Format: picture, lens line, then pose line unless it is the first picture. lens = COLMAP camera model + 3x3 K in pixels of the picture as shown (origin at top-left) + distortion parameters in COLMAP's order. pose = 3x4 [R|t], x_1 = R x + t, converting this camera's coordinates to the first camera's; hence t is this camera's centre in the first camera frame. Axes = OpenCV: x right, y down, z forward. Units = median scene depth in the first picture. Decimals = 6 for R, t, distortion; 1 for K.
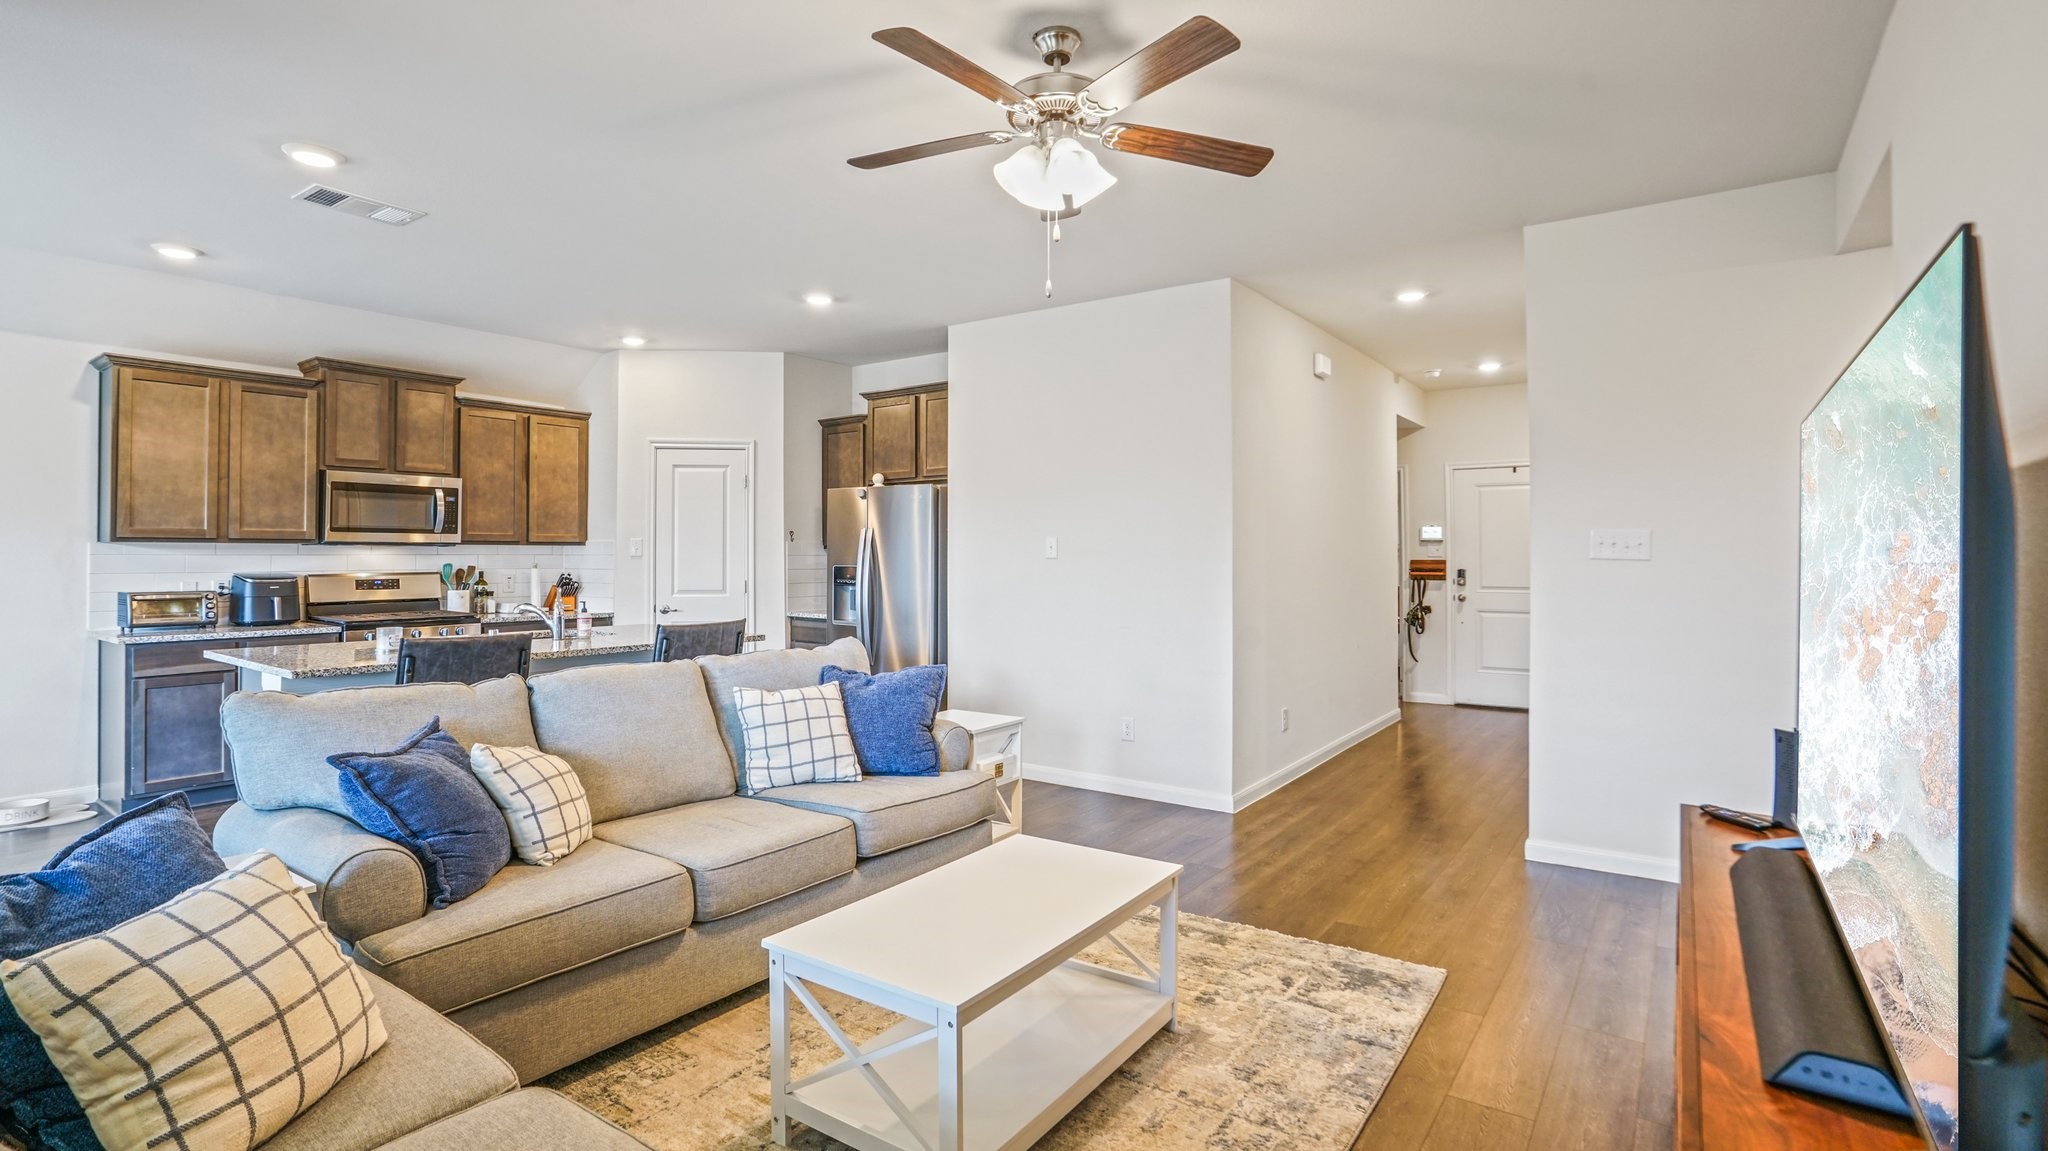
lens RADIAL K [[962.7, 0, 1016.7], [0, 962.7, 563.9], [0, 0, 1]] dist [-0.002910, -0.000251]
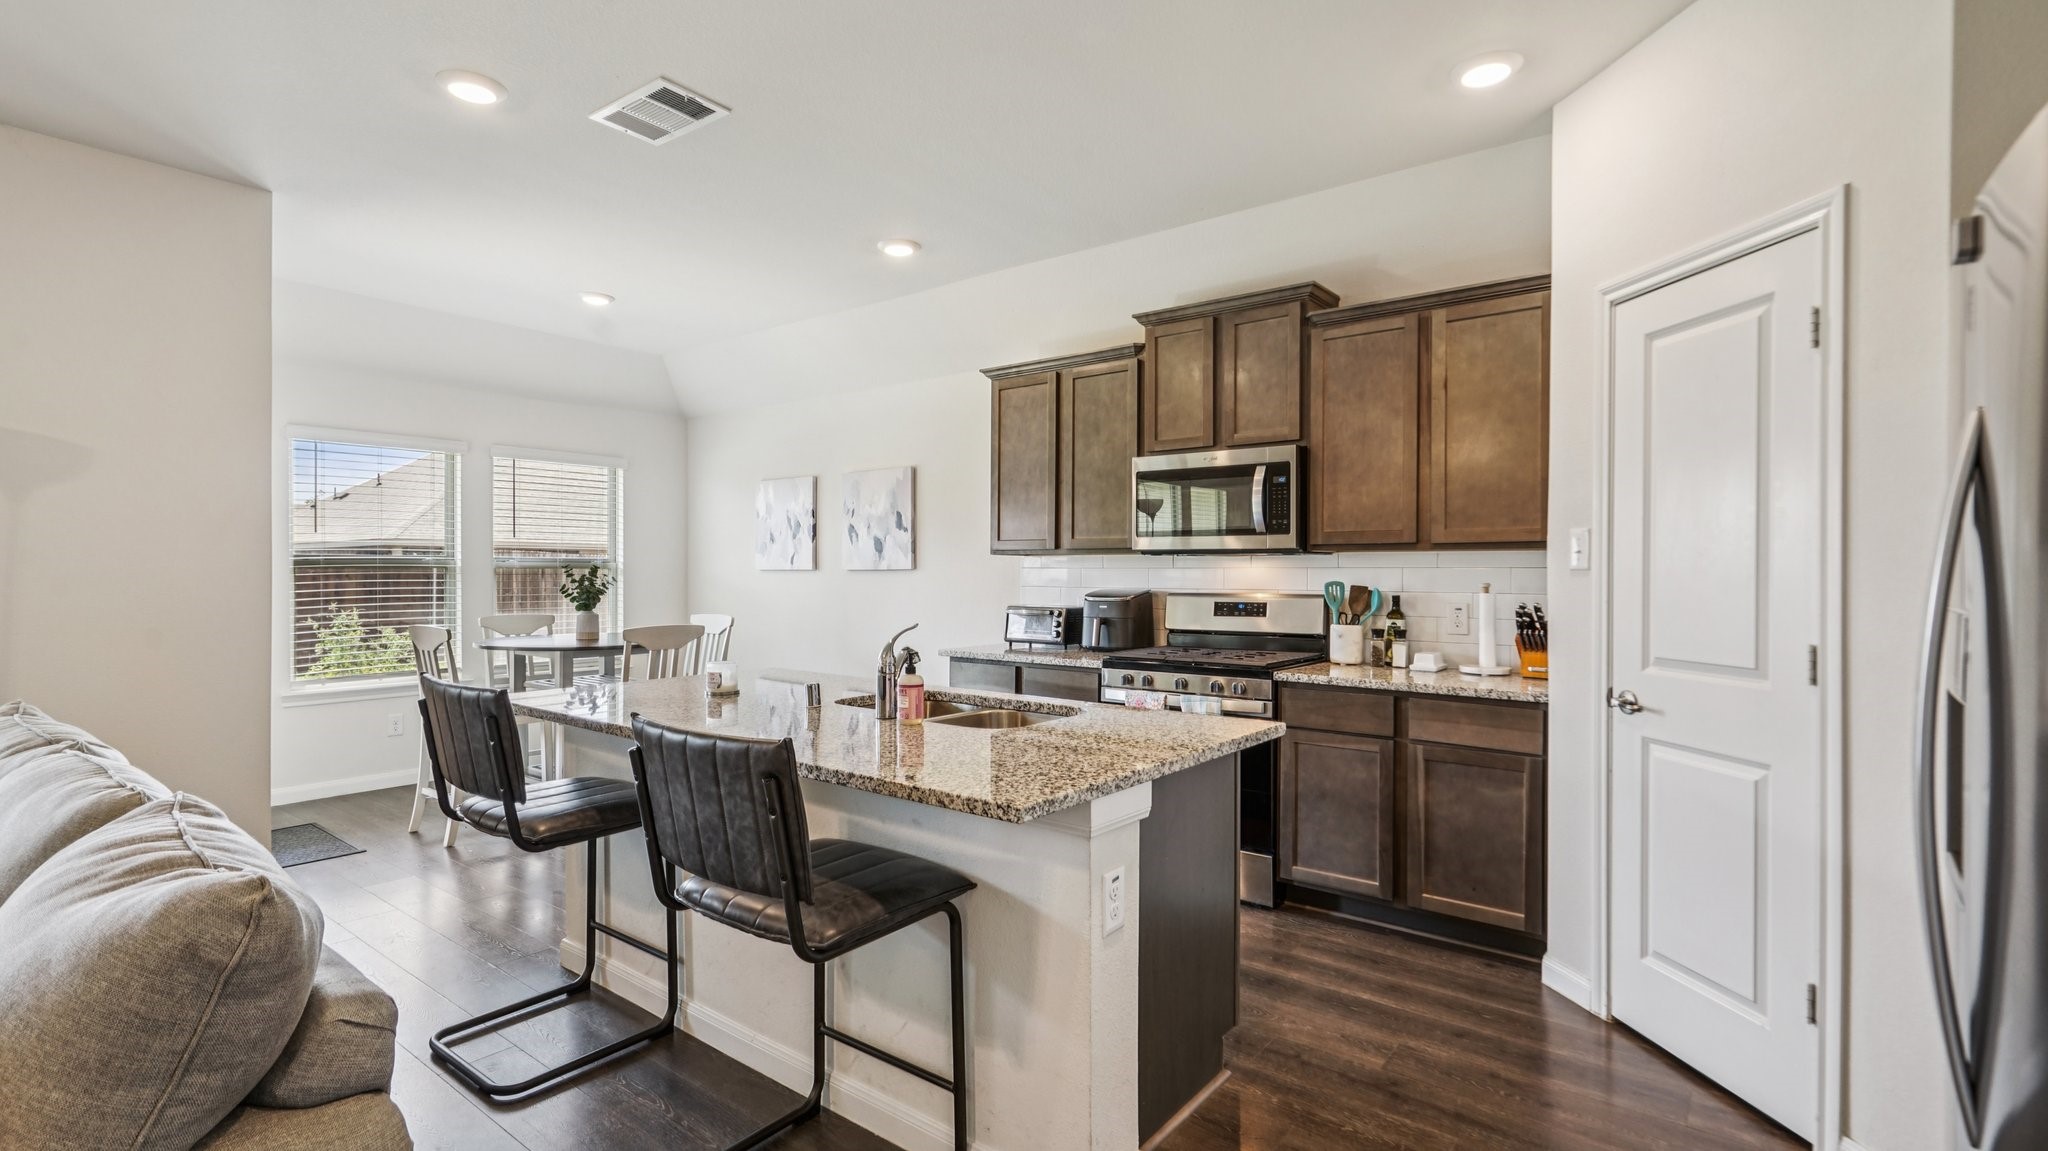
lens RADIAL K [[934.2, 0, 1062.1], [0, 934.2, 572.9], [0, 0, 1]] dist [0.001439, 0.000022]
pose [[-0.035466, 0.002435, -0.999368, 0.031674], [-0.010263, 0.999943, 0.002800, -0.006476], [0.999318, 0.010356, -0.035439, 0.892231]]
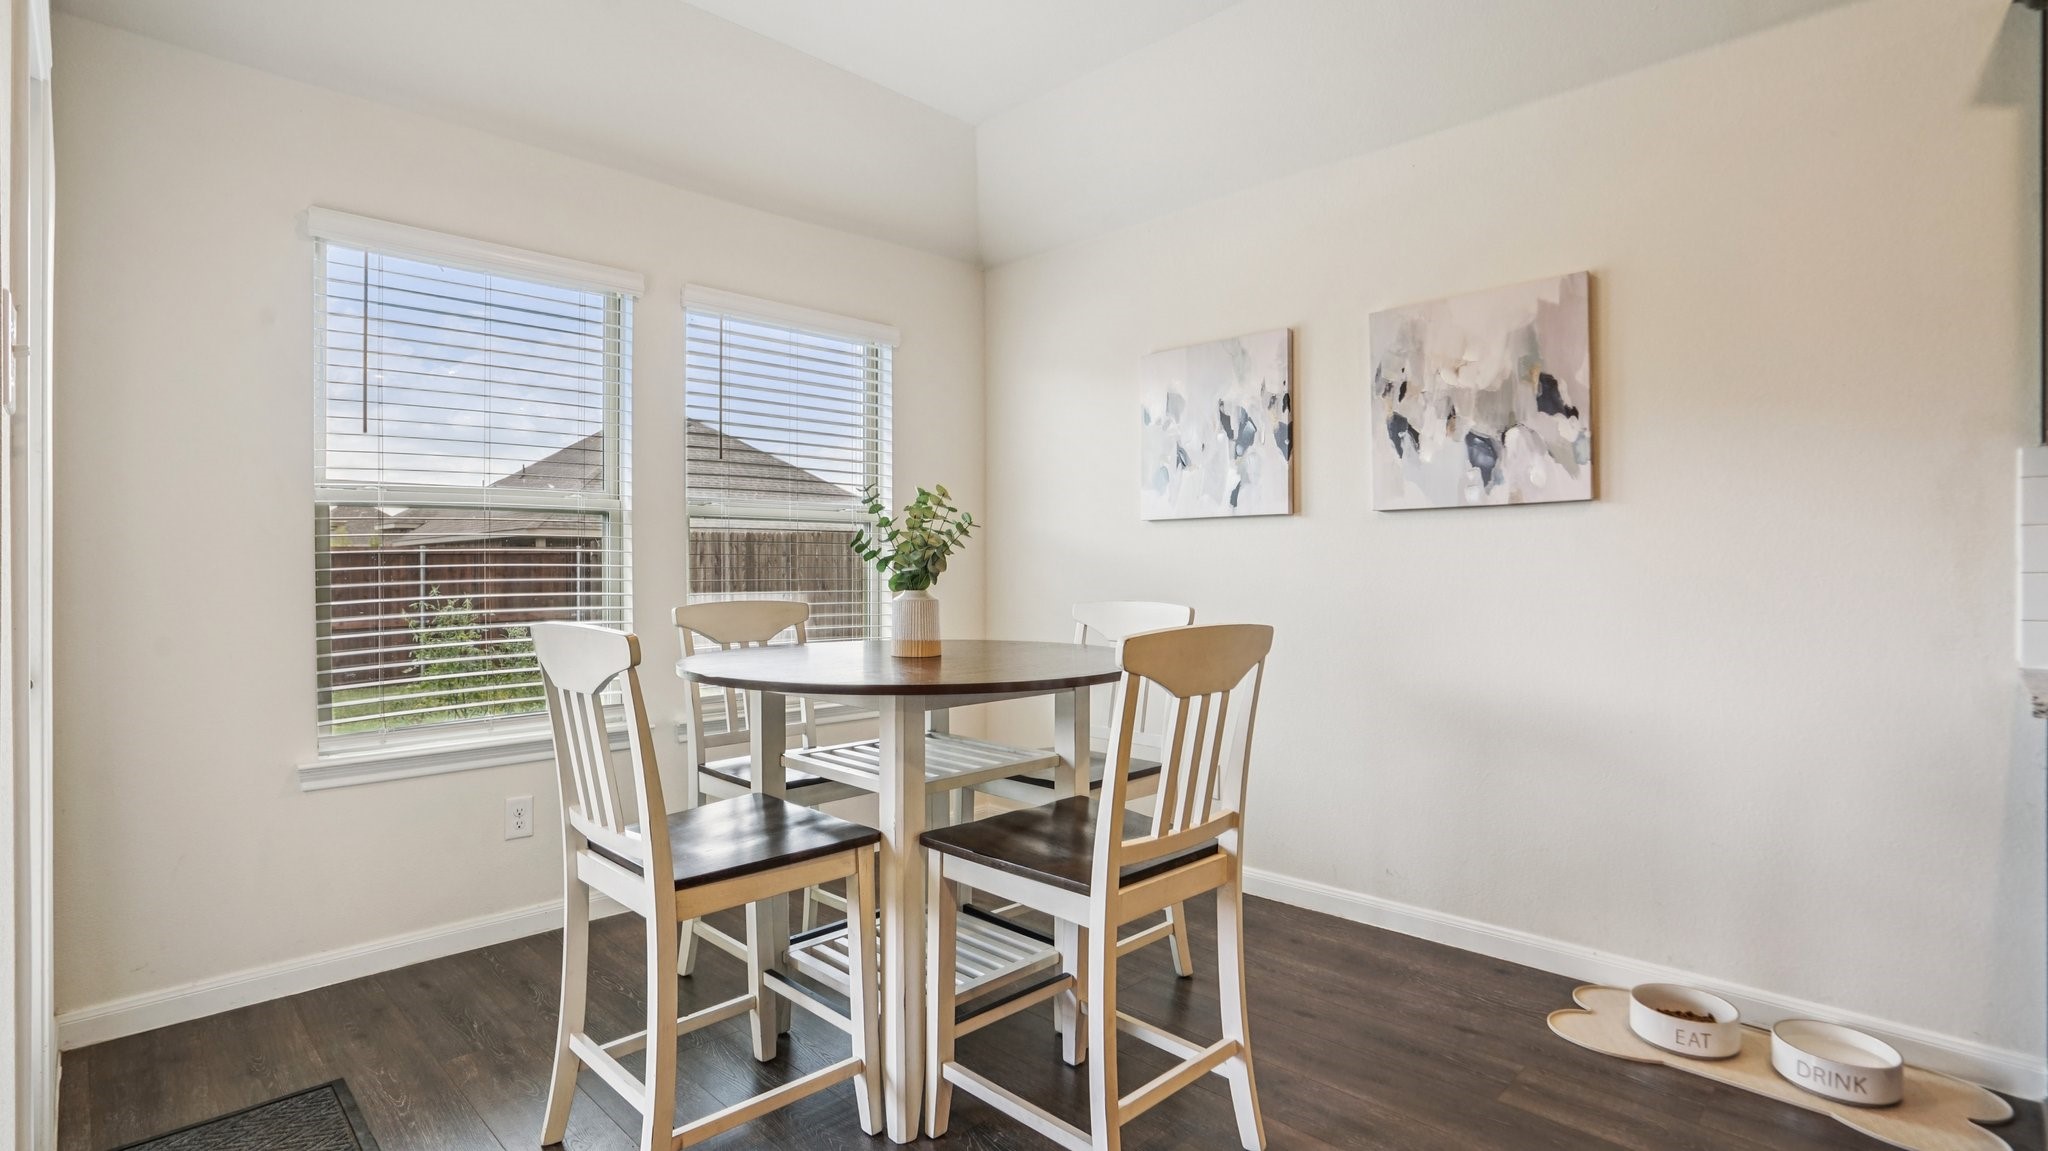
lens RADIAL K [[940.7, 0, 1060.0], [0, 940.7, 570.1], [0, 0, 1]] dist [-0.048689, -0.000030]
pose [[-0.141796, 0.000137, -0.989896, -0.436848], [-0.005726, 0.999983, 0.000958, 0.025429], [0.989879, 0.005804, -0.141793, 0.545372]]
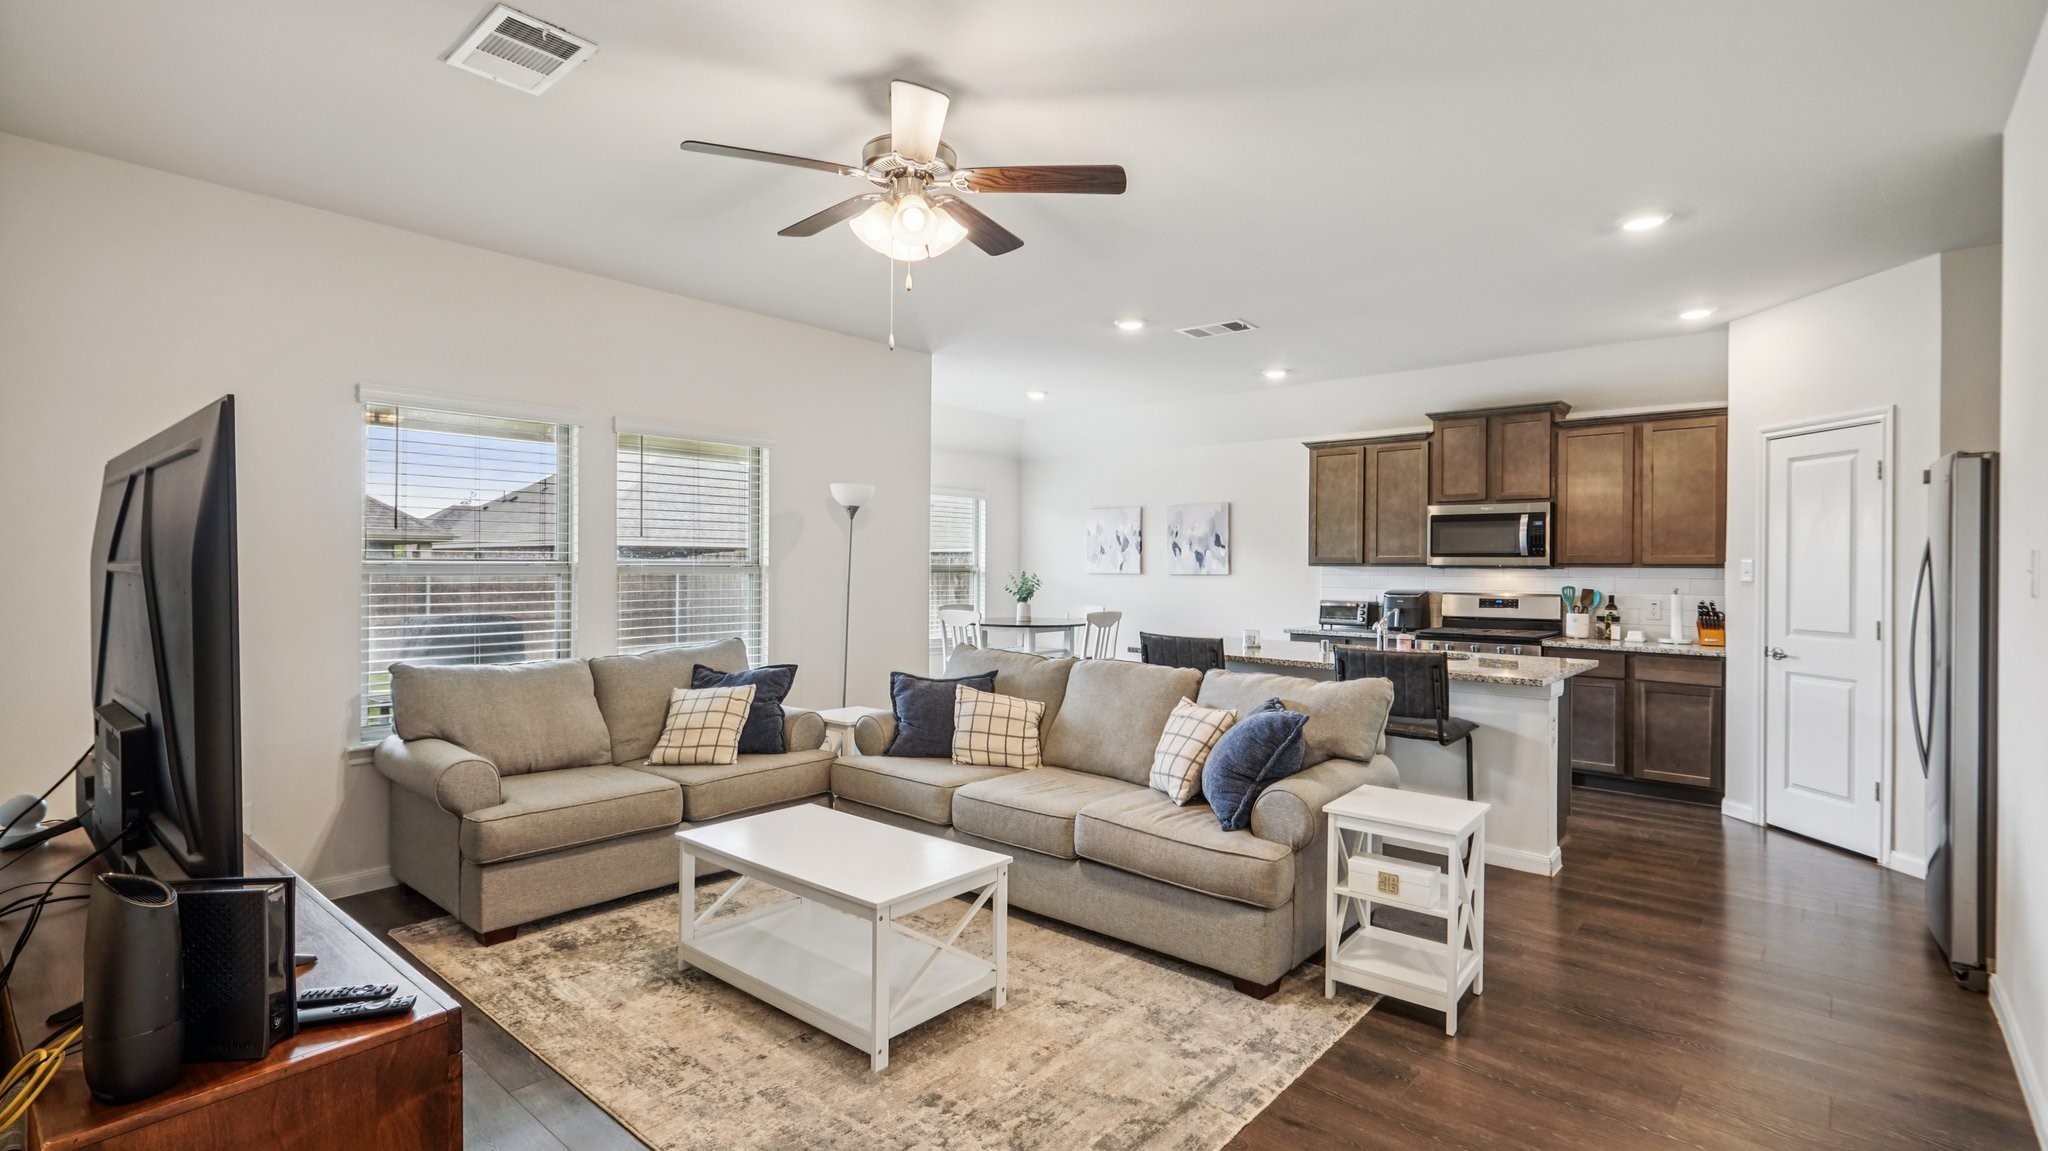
lens RADIAL K [[962.7, 0, 1016.7], [0, 962.7, 563.9], [0, 0, 1]] dist [-0.002910, -0.000251]
pose [[-0.111849, -0.000868, -0.993725, 0.496766], [-0.013874, 0.999904, 0.000688, -0.017364], [0.993628, 0.013864, -0.111850, 0.572475]]
